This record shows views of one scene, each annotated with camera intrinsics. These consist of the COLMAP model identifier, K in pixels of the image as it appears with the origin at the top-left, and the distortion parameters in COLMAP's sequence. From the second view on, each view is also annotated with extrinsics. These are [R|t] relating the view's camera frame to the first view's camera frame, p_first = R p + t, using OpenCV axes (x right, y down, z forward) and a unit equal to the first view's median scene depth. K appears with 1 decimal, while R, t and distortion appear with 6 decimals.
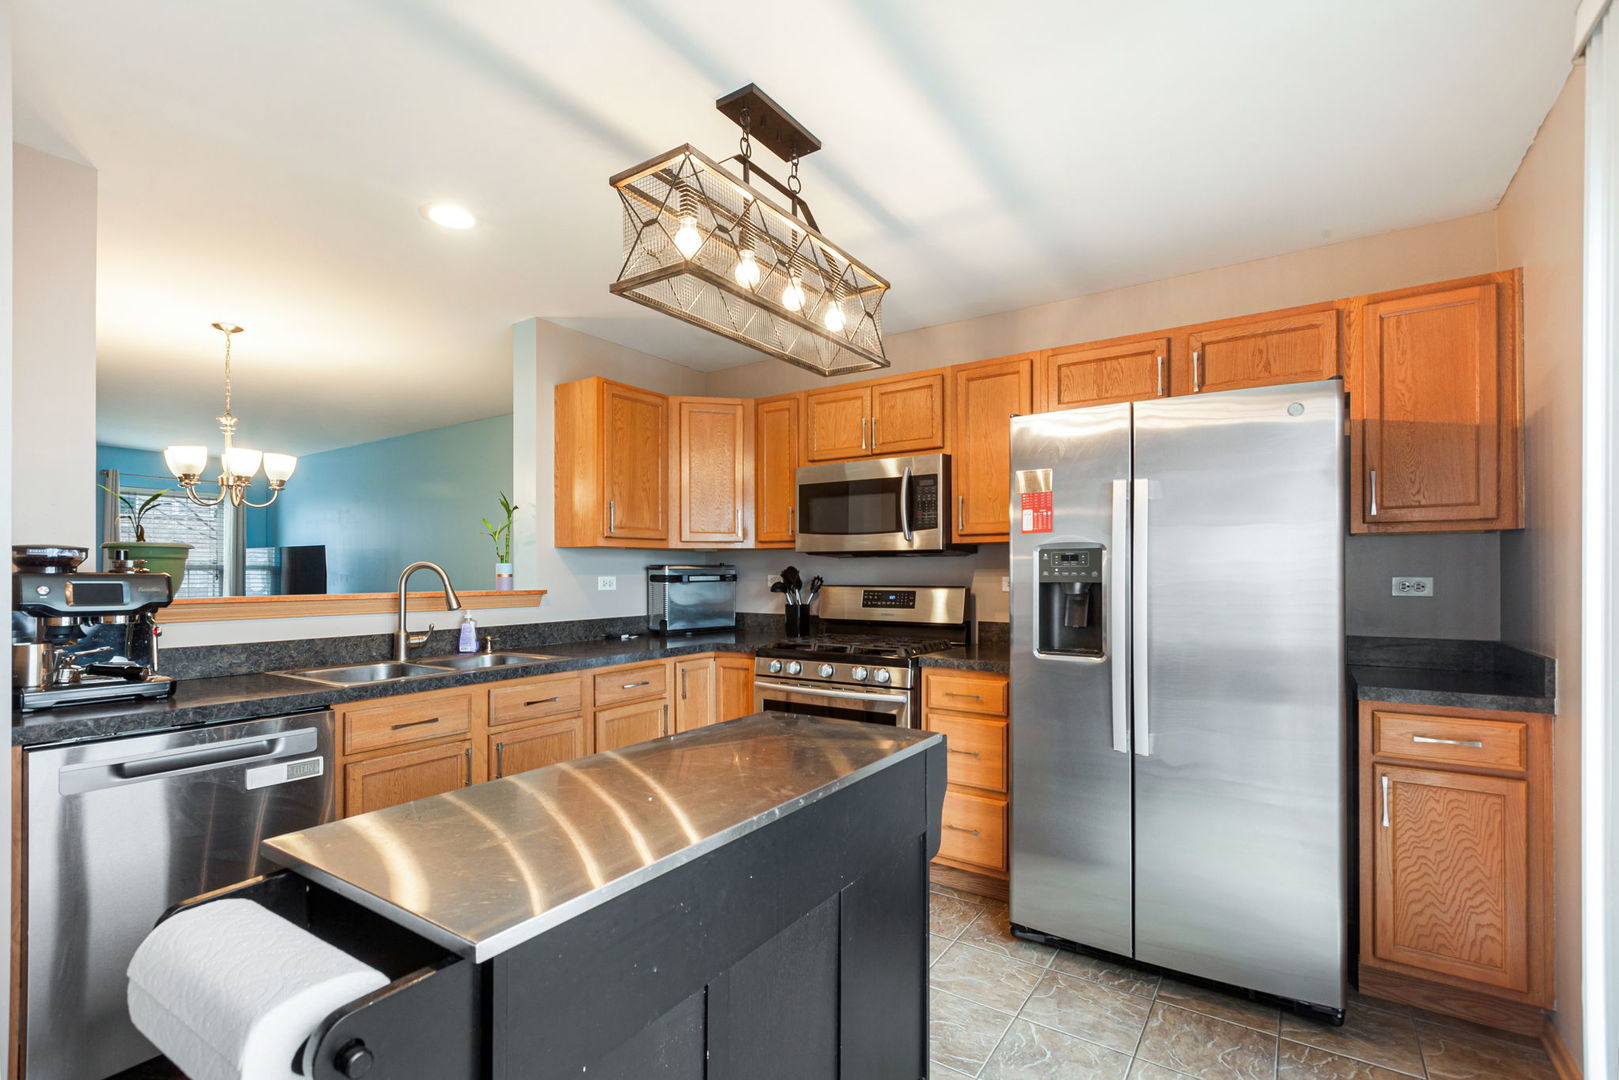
lens RADIAL K [[744.2, 0, 809.6], [0, 744.2, 564.9], [0, 0, 1]] dist [0.000412, -0.000124]
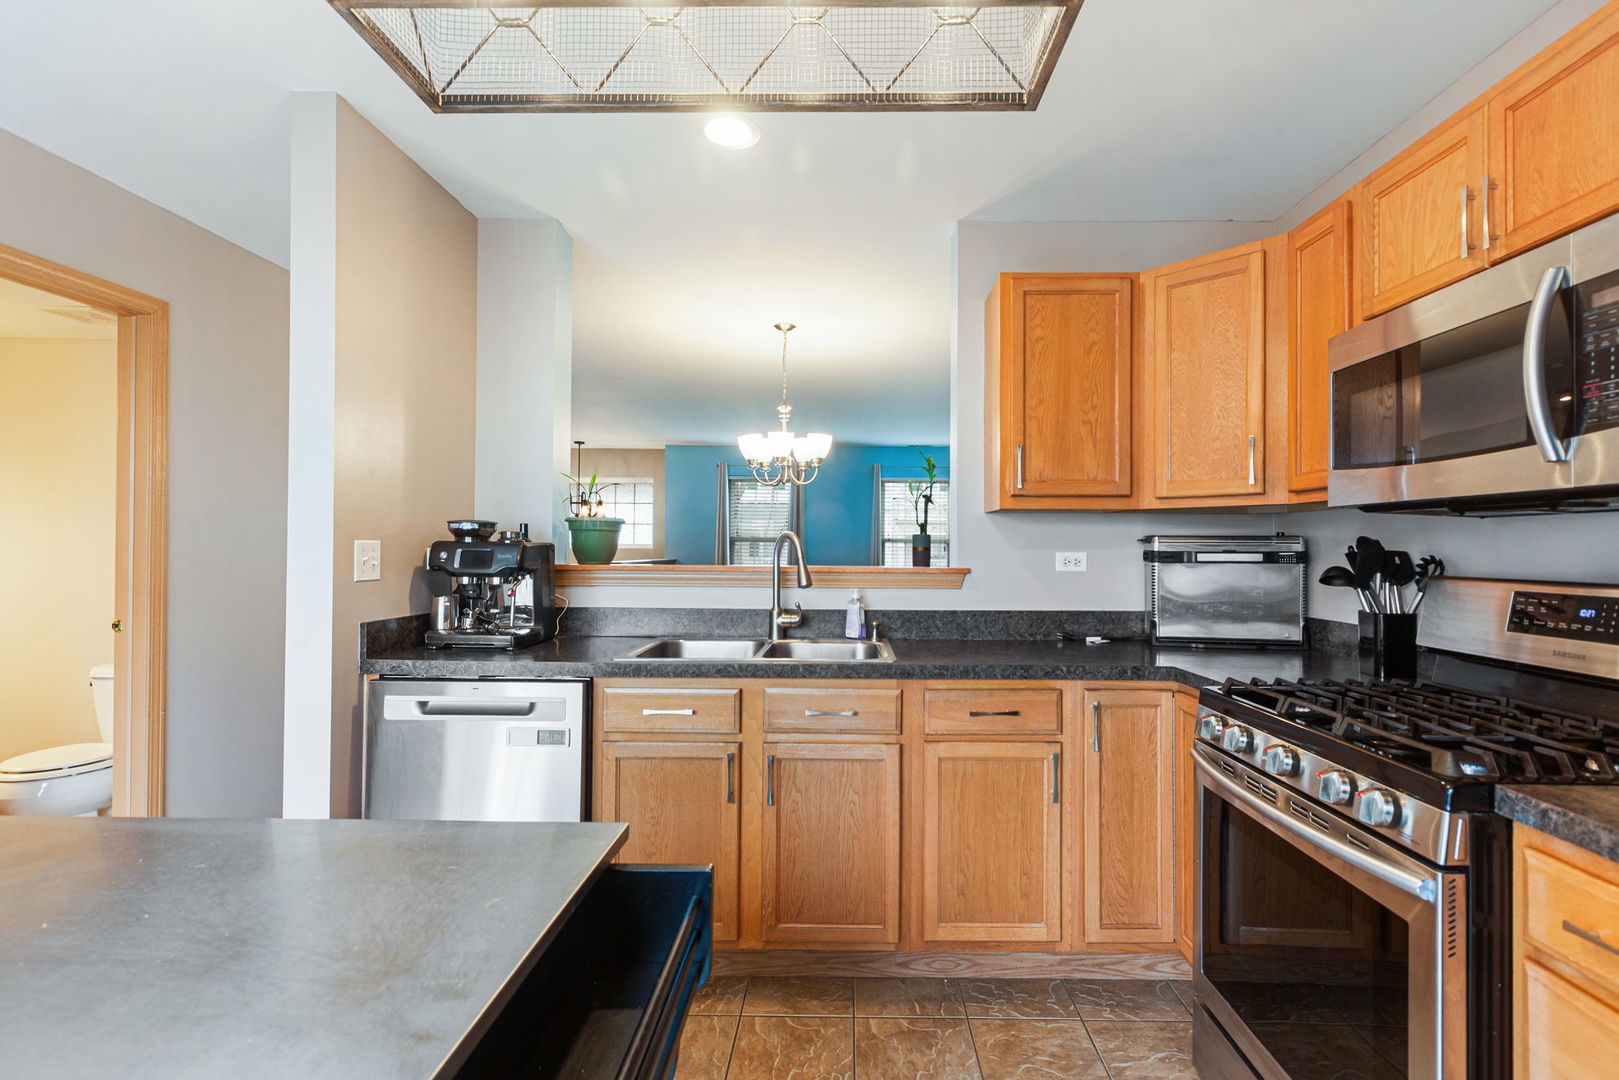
lens RADIAL K [[767.8, 0, 815.0], [0, 767.8, 532.2], [0, 0, 1]] dist [-0.001498, -0.000127]
pose [[0.543743, -0.009657, -0.839196, 0.224818], [0.000485, 0.999937, -0.011193, 0.004958], [0.839251, 0.005679, 0.543714, 0.425945]]
